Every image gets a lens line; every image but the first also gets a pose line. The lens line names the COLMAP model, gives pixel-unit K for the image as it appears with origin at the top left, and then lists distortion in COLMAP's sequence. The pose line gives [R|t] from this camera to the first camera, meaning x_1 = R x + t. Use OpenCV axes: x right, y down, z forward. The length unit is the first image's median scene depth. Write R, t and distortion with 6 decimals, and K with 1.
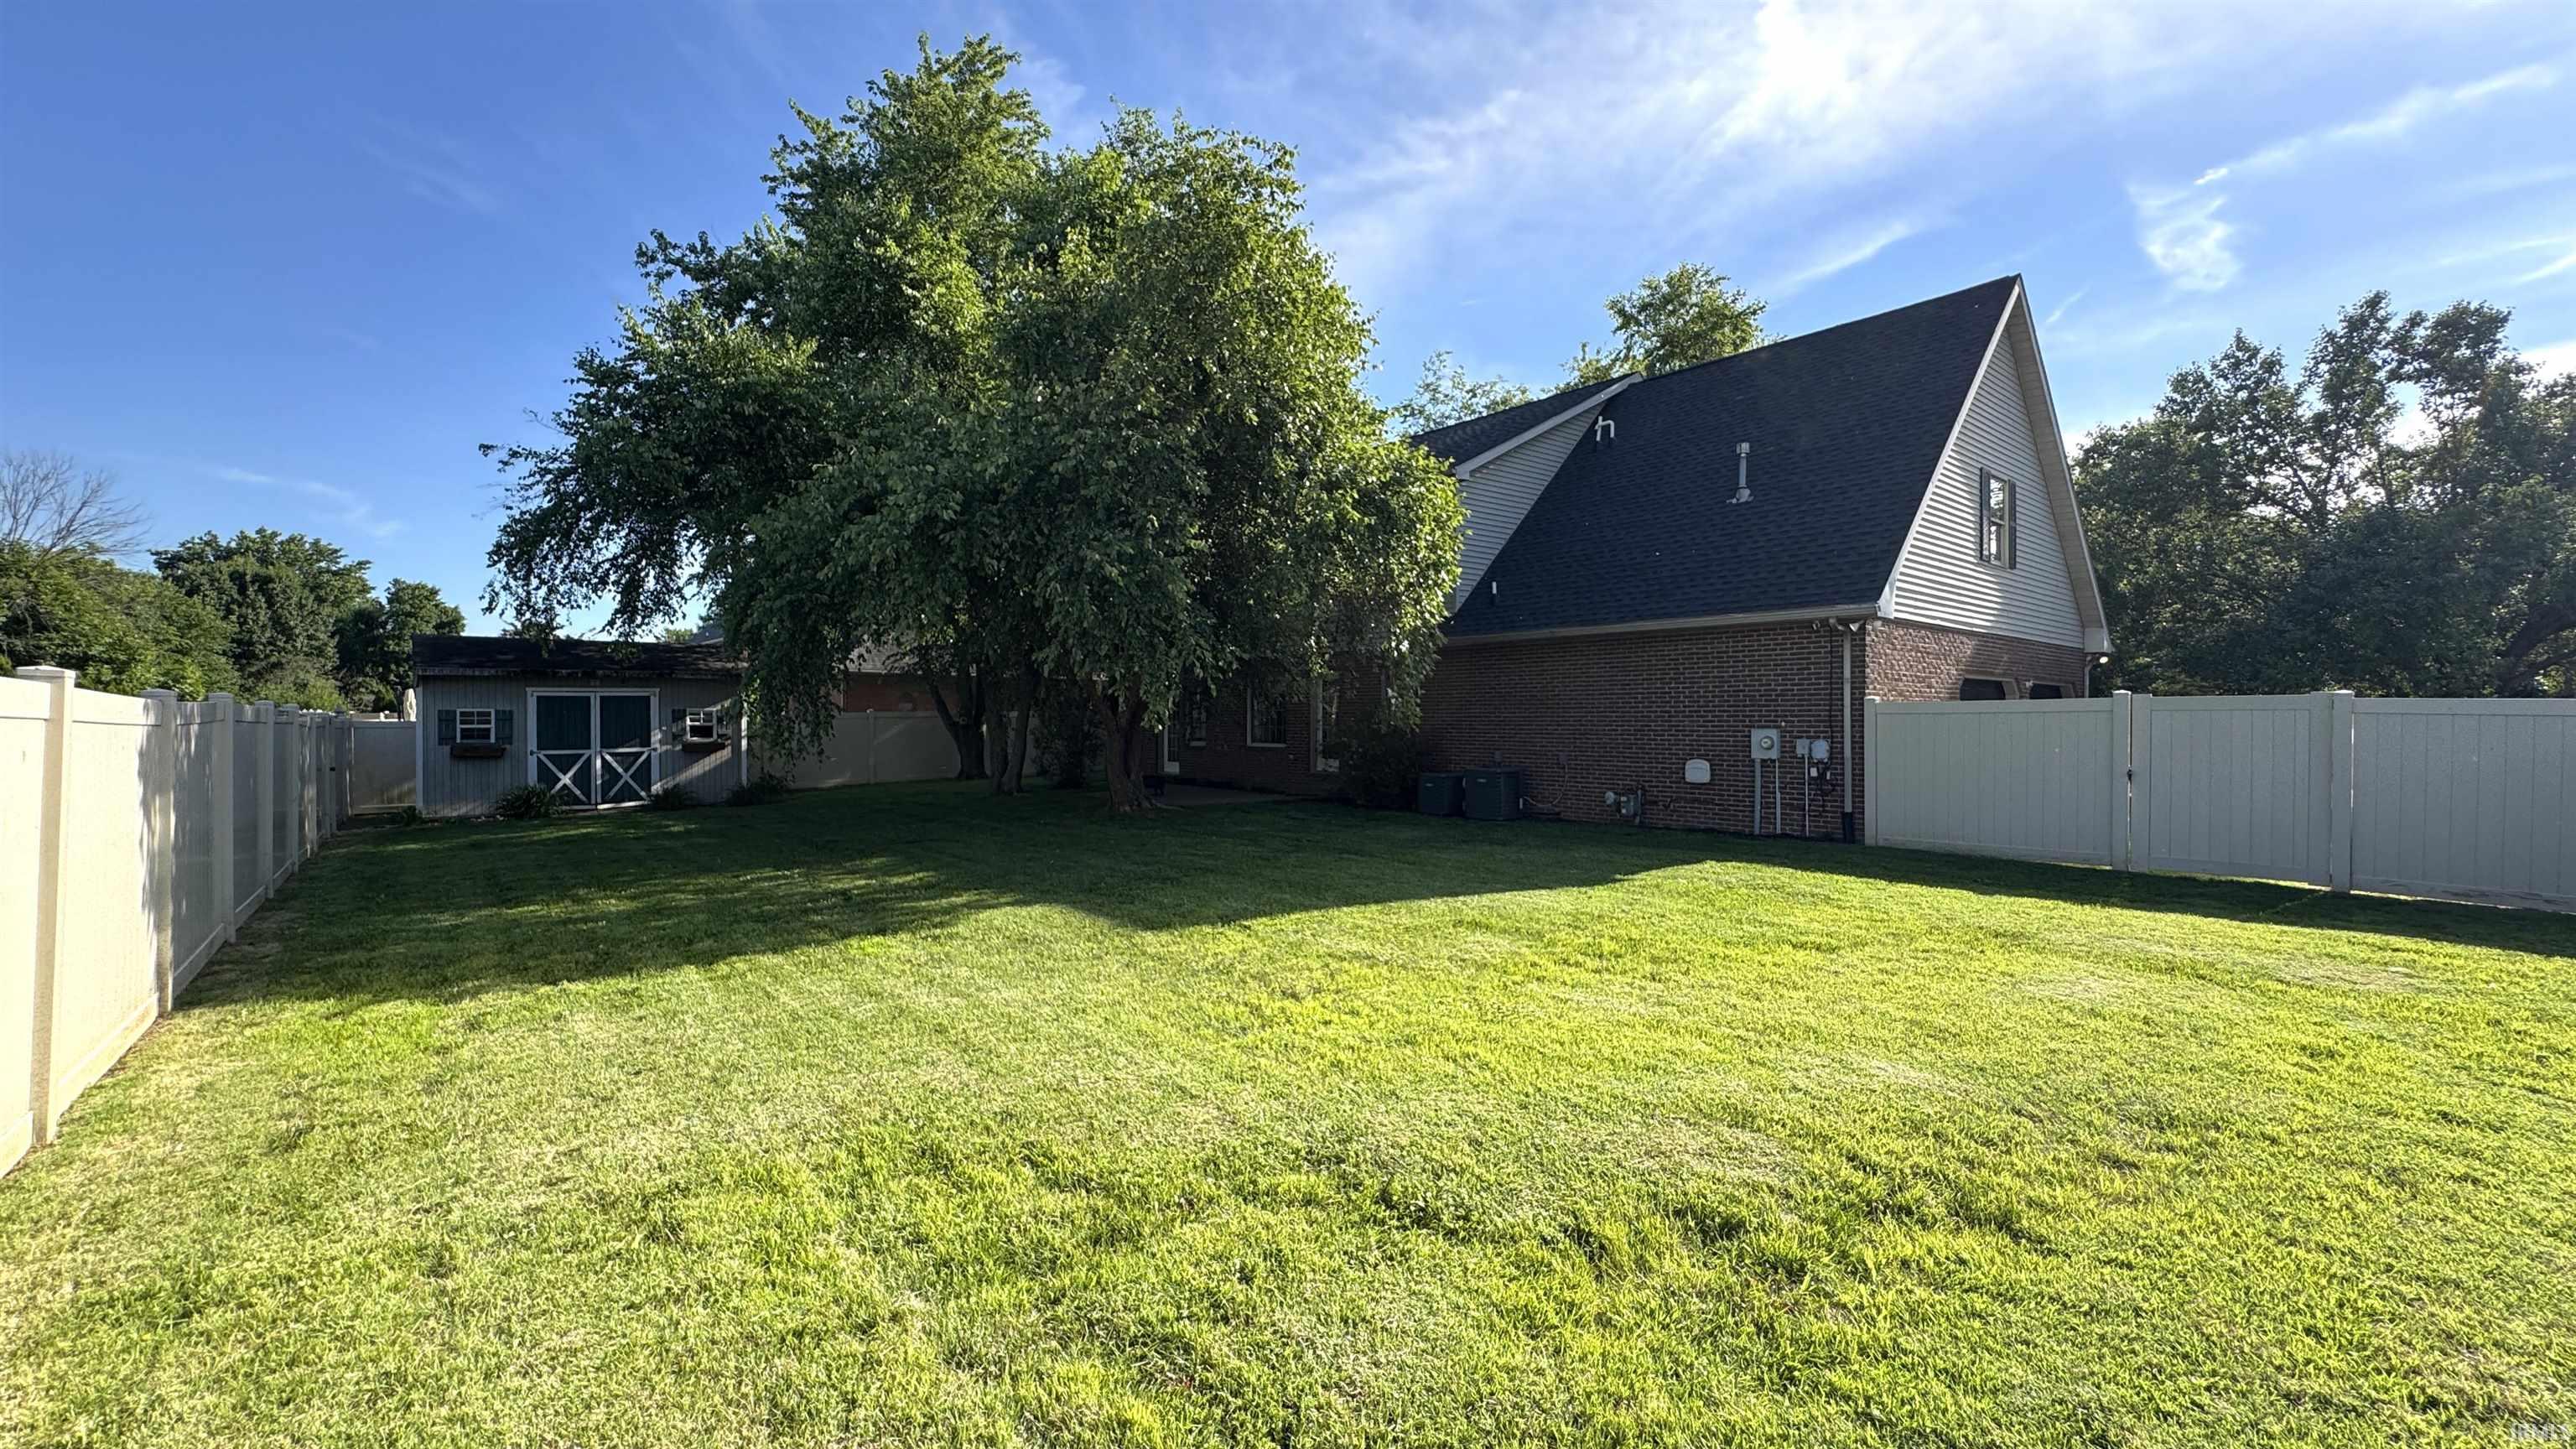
lens RADIAL K [[1021.1, 0, 1288.0], [0, 1021.1, 724.5], [0, 0, 1]] dist [-0.001984, -0.000216]
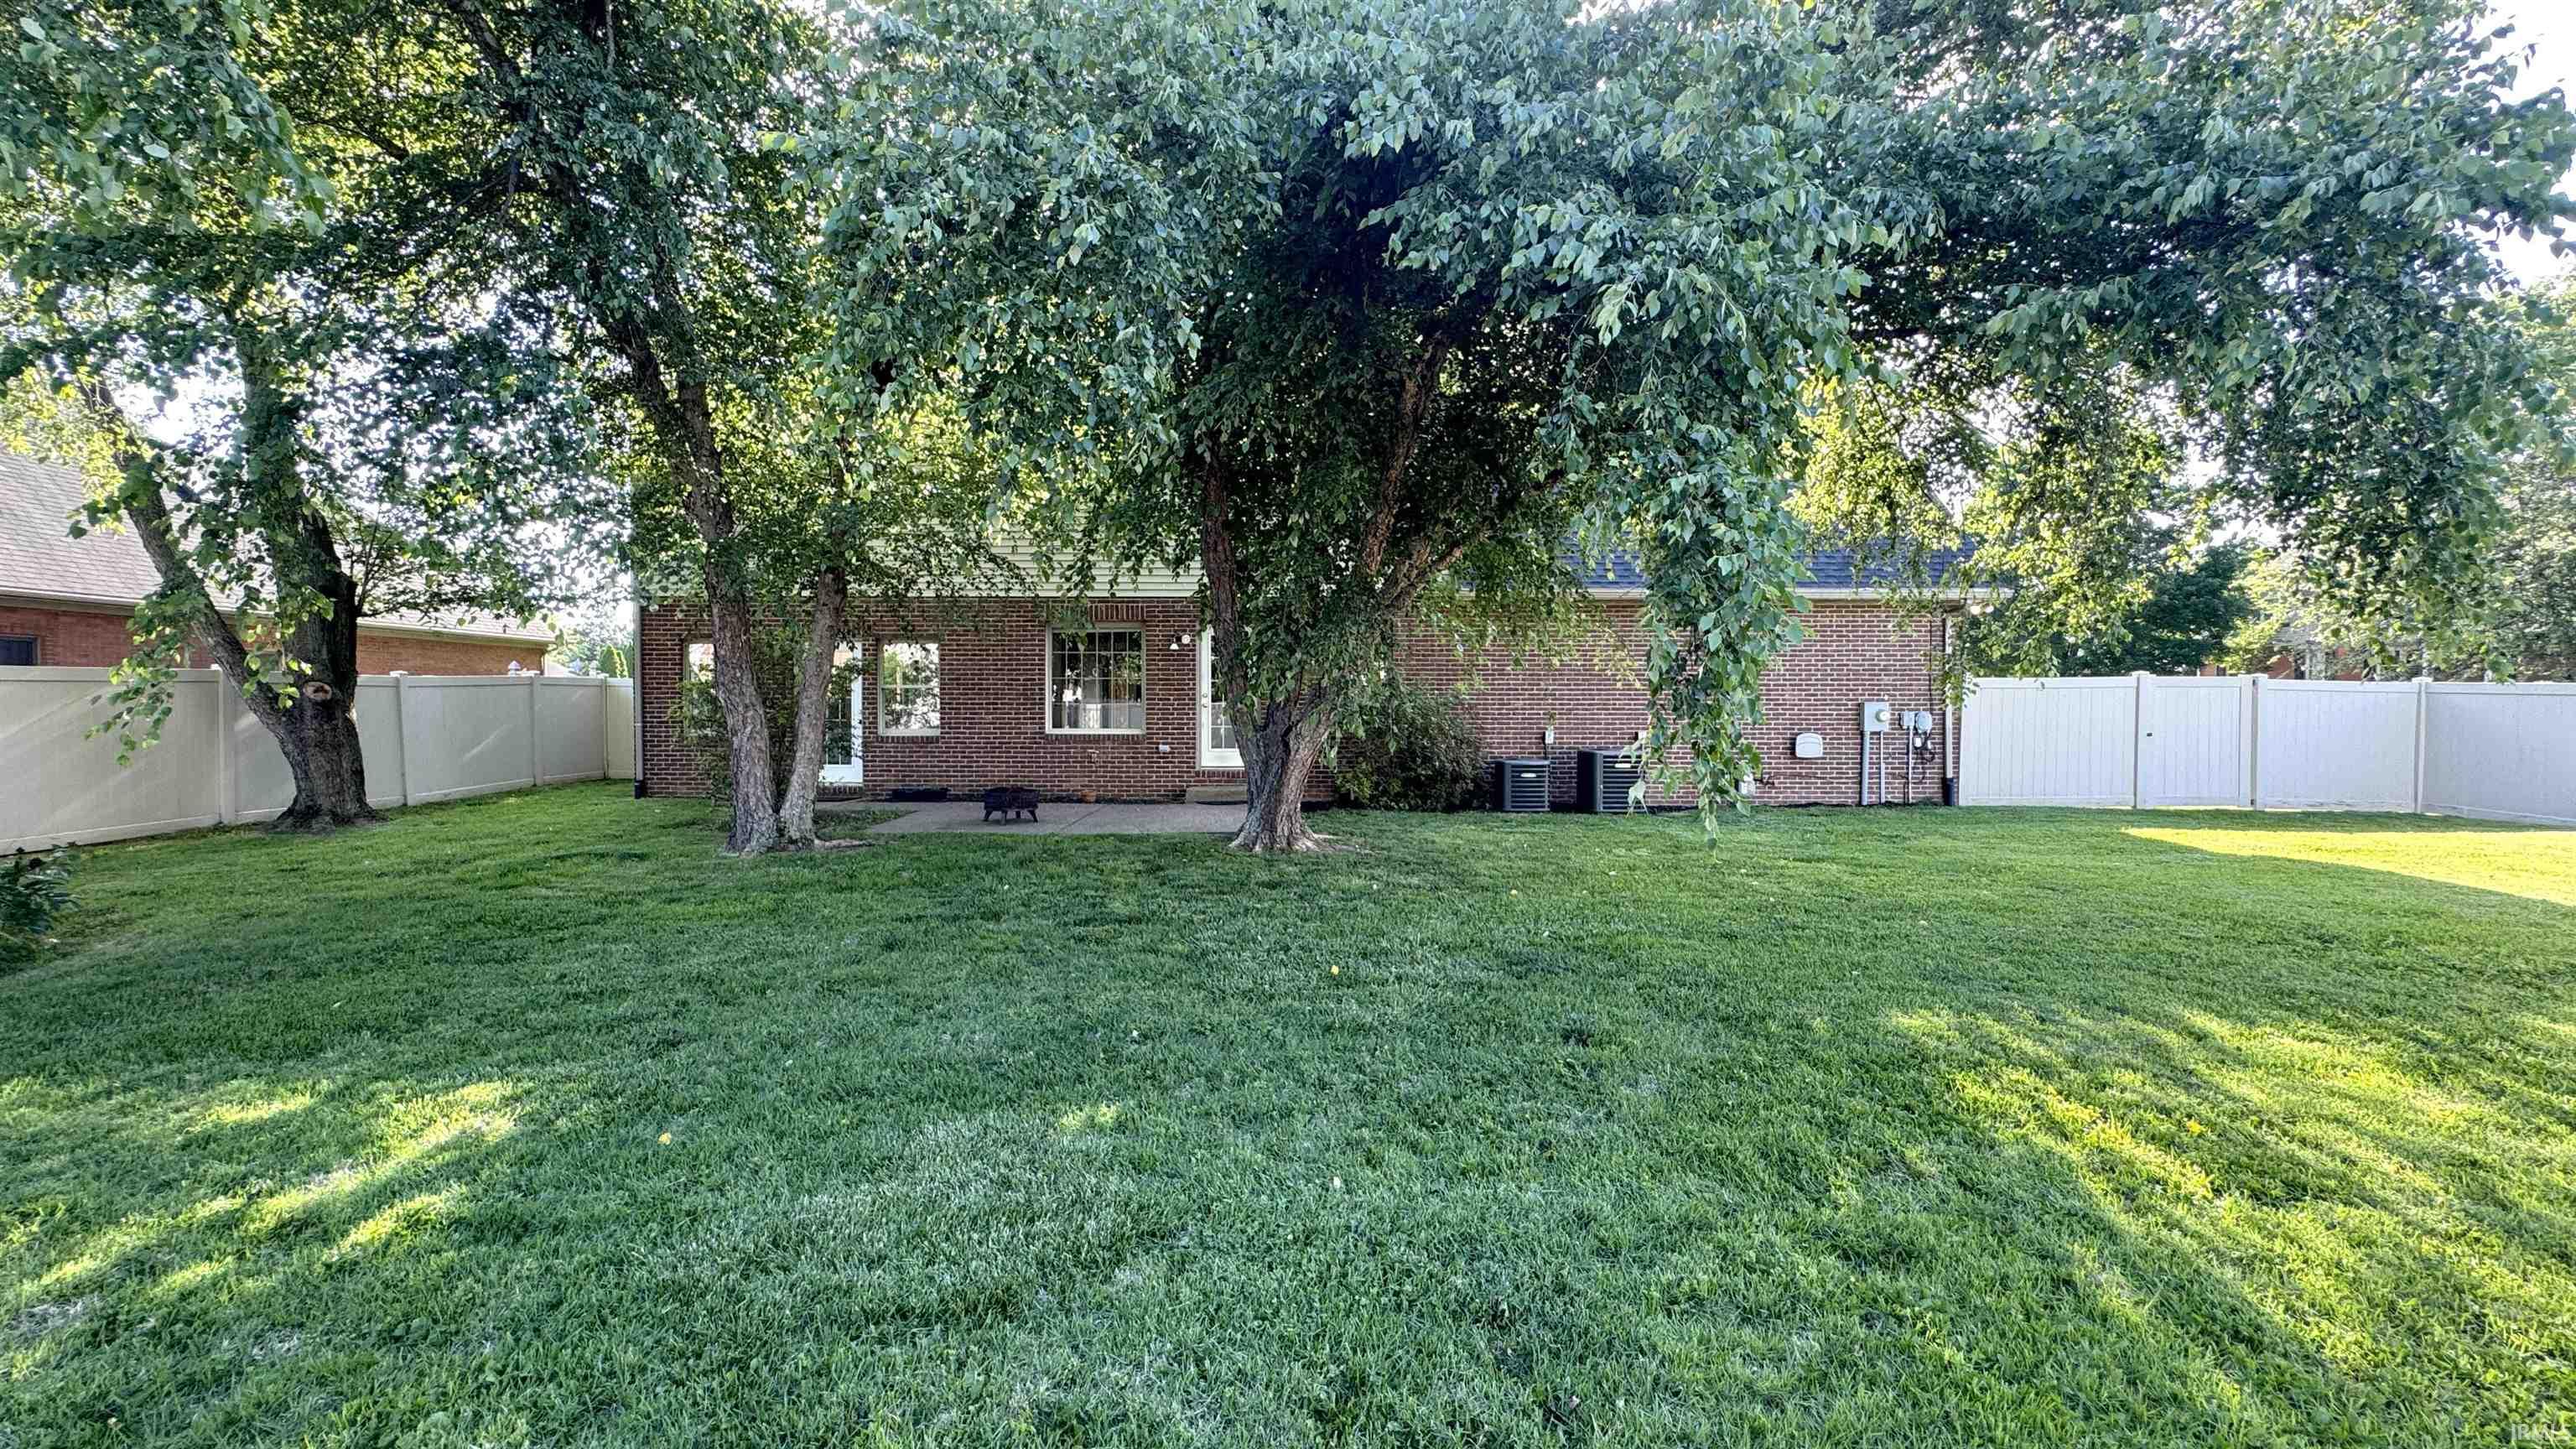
lens RADIAL K [[1021.1, 0, 1288.0], [0, 1021.1, 724.5], [0, 0, 1]] dist [-0.001984, -0.000216]
pose [[0.645061, -0.014798, 0.763988, -0.531879], [0.000726, 0.999824, 0.018753, 0.005790], [-0.764131, -0.011542, 0.644958, 0.598501]]
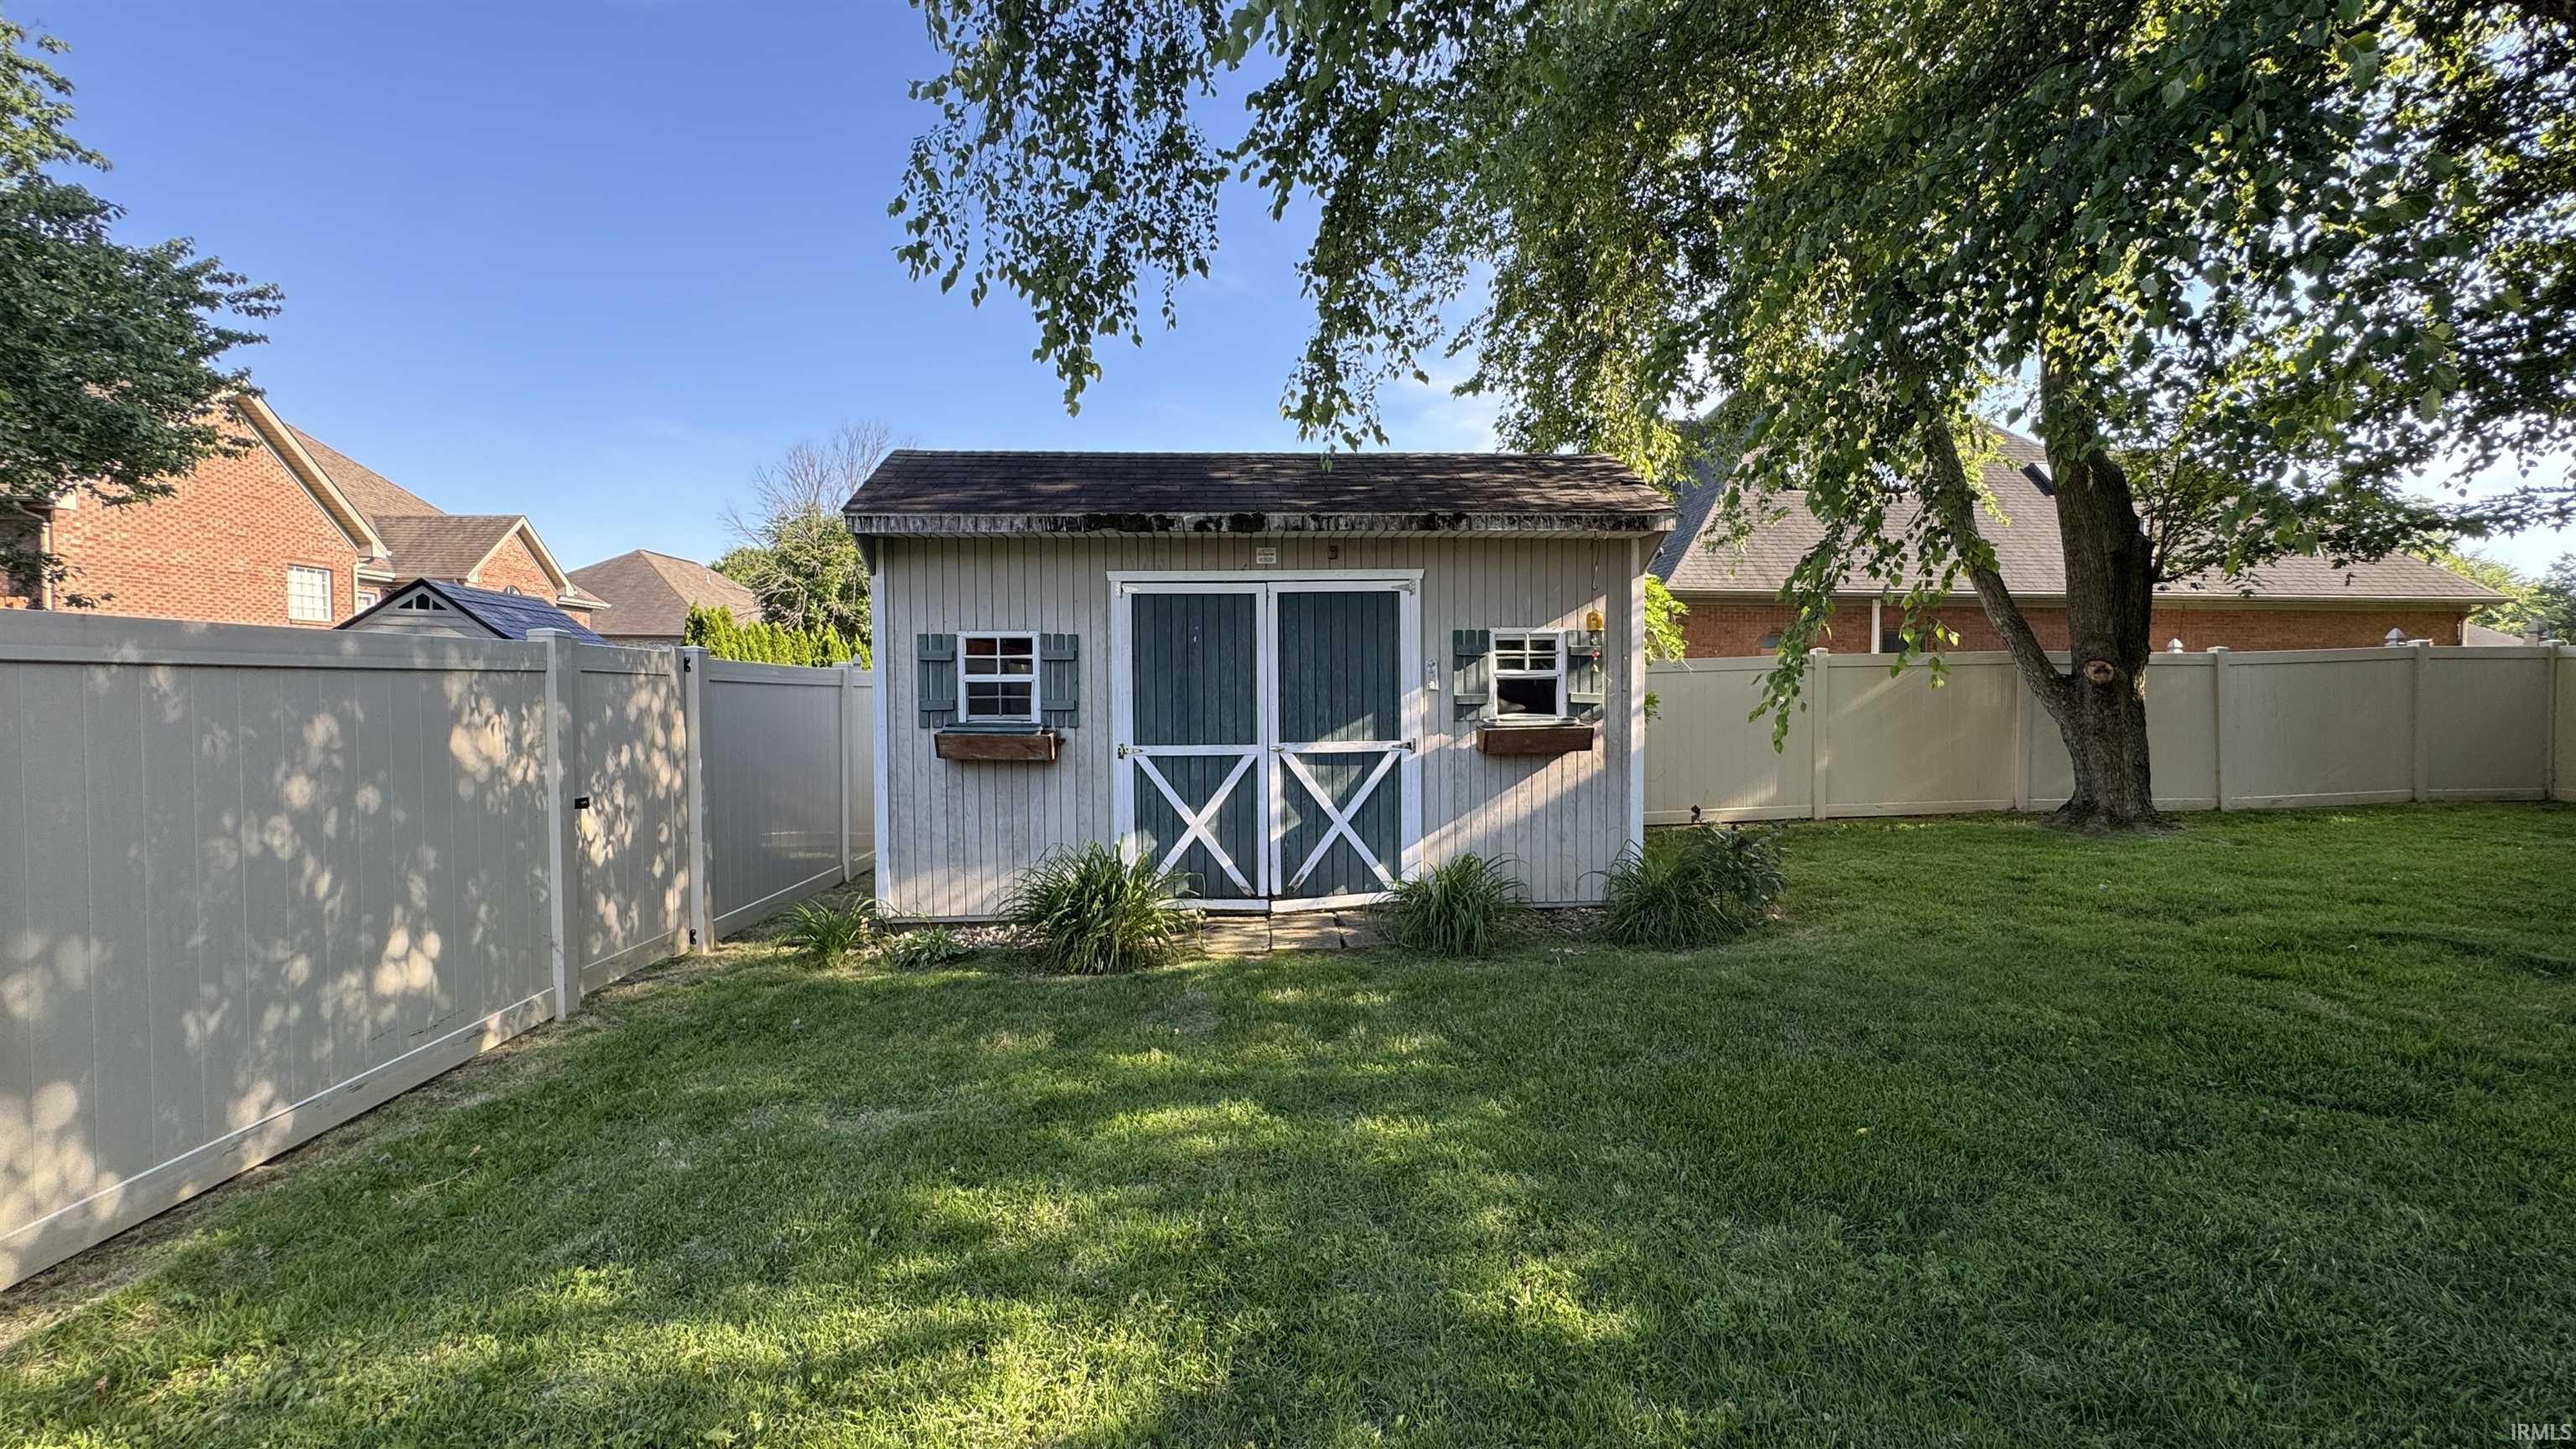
lens RADIAL K [[1021.1, 0, 1288.0], [0, 1021.1, 724.5], [0, 0, 1]] dist [-0.001984, -0.000216]
pose [[0.807196, 0.021185, -0.589903, -0.475083], [0.000124, 0.999350, 0.036060, 0.005109], [0.590283, -0.029181, 0.806669, 0.735278]]
